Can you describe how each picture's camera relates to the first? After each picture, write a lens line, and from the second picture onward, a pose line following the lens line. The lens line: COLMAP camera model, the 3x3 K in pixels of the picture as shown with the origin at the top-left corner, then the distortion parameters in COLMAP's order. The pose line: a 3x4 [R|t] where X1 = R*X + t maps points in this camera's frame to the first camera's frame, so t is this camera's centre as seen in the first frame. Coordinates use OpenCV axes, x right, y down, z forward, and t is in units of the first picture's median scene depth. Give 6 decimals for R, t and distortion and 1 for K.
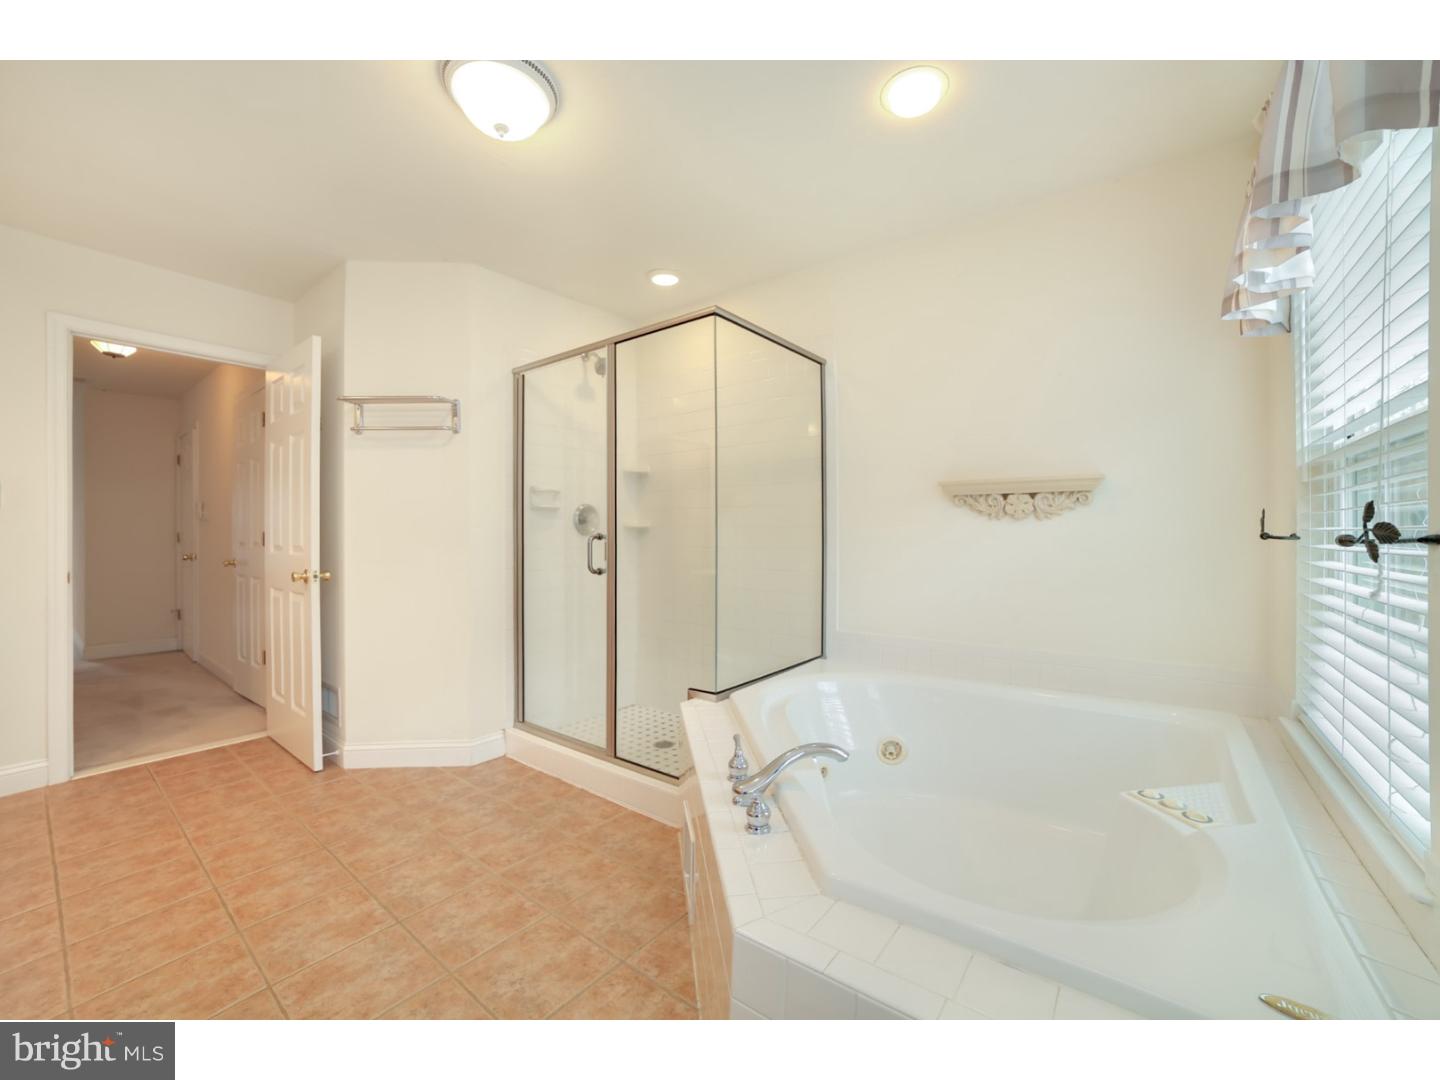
lens RADIAL K [[579.8, 0, 723.6], [0, 579.8, 526.4], [0, 0, 1]] dist [-0.107062, 0.039166]
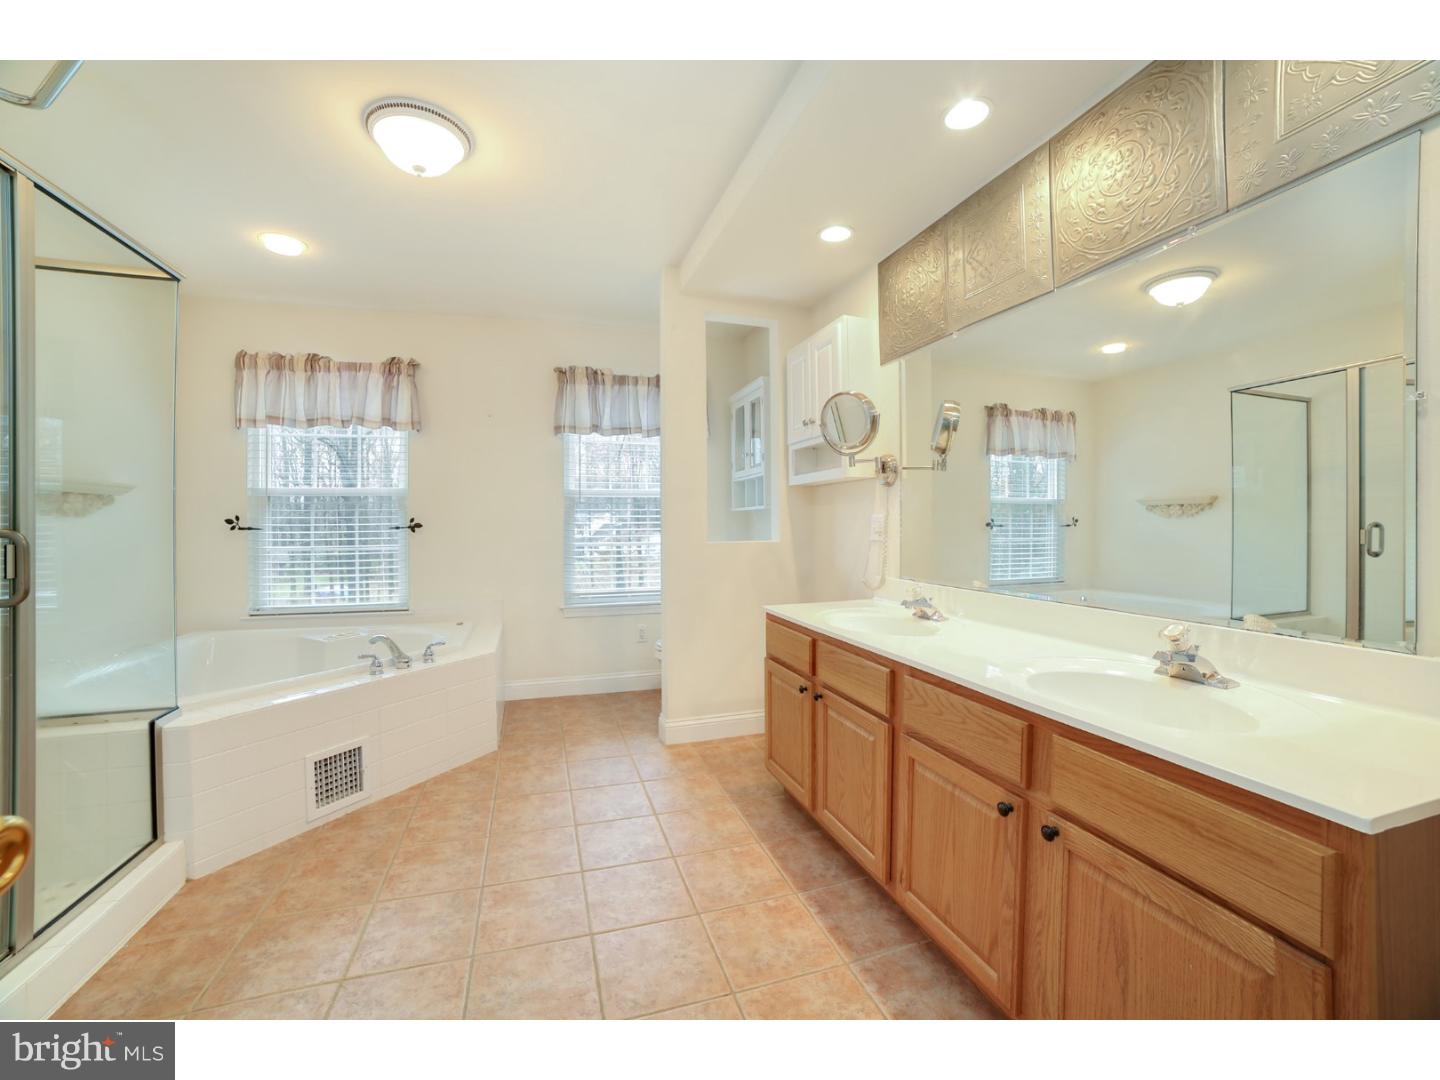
lens RADIAL K [[579.8, 0, 723.6], [0, 579.8, 526.4], [0, 0, 1]] dist [-0.107062, 0.039166]
pose [[-0.822911, -0.002231, 0.568166, -1.532483], [0.000599, 0.999988, 0.004793, 0.005790], [-0.568170, 0.004284, -0.822900, 1.544387]]
